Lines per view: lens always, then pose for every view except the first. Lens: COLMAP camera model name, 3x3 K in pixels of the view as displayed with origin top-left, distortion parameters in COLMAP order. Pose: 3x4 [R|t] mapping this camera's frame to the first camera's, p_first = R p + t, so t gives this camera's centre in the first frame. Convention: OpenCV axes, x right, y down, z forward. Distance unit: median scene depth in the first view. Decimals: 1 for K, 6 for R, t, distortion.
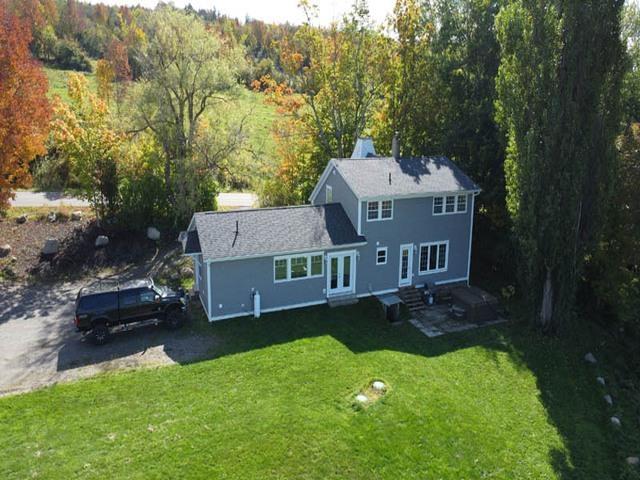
lens RADIAL K [[470.6, 0, 321.6], [0, 470.6, 176.2], [0, 0, 1]] dist [-0.032207, -0.002004]
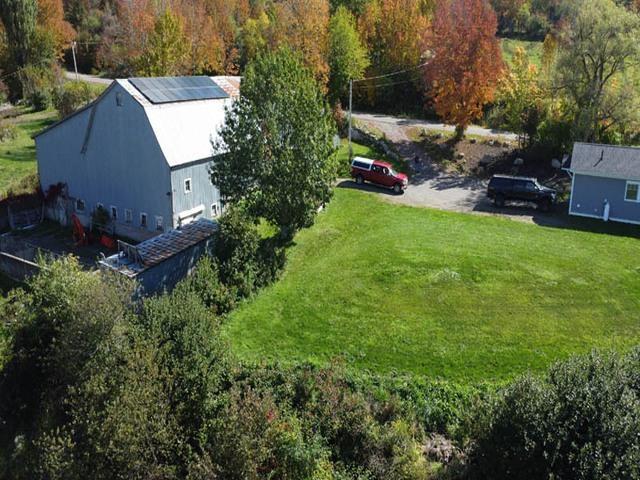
lens RADIAL K [[472.8, 0, 321.0], [0, 472.8, 165.8], [0, 0, 1]] dist [-0.029532, 0.005837]
pose [[0.598862, 0.155048, -0.785700, 0.369744], [-0.121913, 0.987295, 0.101908, 0.088480], [0.791518, 0.034759, 0.610156, -0.451264]]
